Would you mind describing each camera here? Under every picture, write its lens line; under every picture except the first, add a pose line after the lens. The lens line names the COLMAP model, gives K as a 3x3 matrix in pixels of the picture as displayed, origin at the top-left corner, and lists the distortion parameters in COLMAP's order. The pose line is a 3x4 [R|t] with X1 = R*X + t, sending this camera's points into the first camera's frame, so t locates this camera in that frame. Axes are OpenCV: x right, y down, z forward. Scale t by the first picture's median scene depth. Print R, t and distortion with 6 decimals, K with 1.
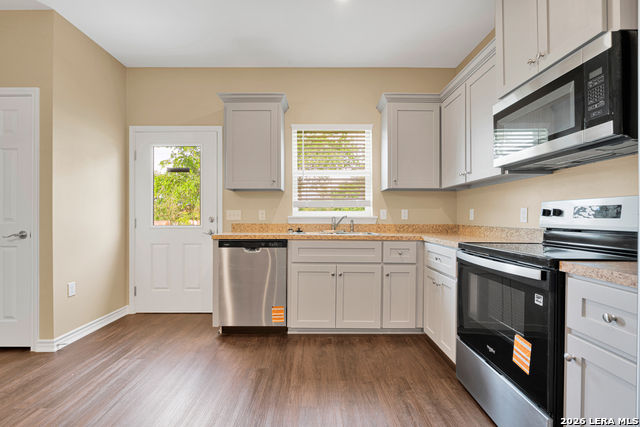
lens RADIAL K [[284.2, 0, 319.5], [0, 284.2, 217.0], [0, 0, 1]] dist [-0.000672, -0.000058]
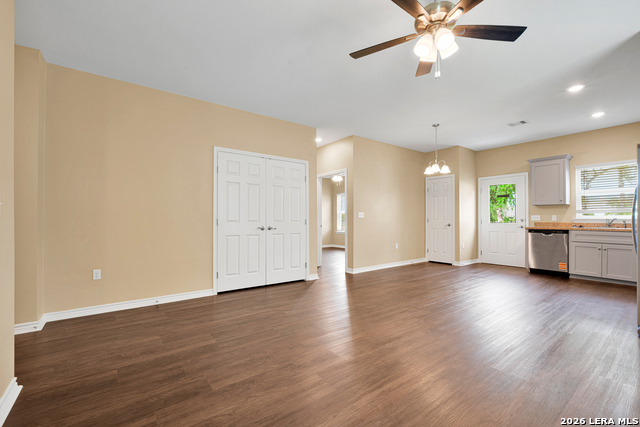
lens RADIAL K [[284.2, 0, 319.5], [0, 284.2, 217.0], [0, 0, 1]] dist [-0.000672, -0.000058]
pose [[0.602387, -0.006179, -0.798180, 0.428888], [0.002443, 0.999980, -0.005898, -0.006194], [0.798200, 0.001603, 0.602390, -1.620122]]
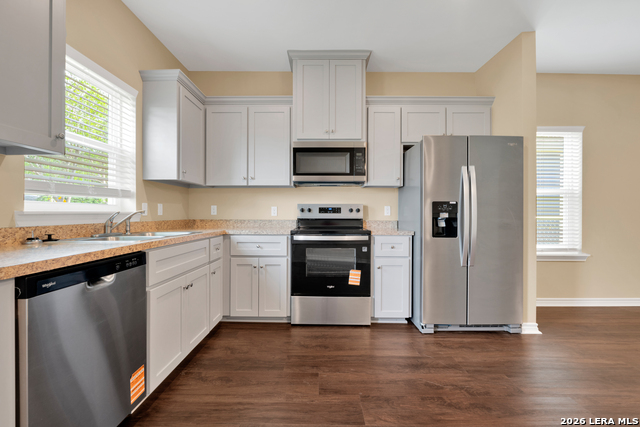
lens RADIAL K [[280.8, 0, 320.0], [0, 280.8, 213.5], [0, 0, 1]] dist [-0.000105, 0.000023]
pose [[0.013790, -0.005653, 0.999889, -0.691750], [-0.002402, 0.999981, 0.005687, -0.003264], [-0.999902, -0.002480, 0.013776, 0.619087]]
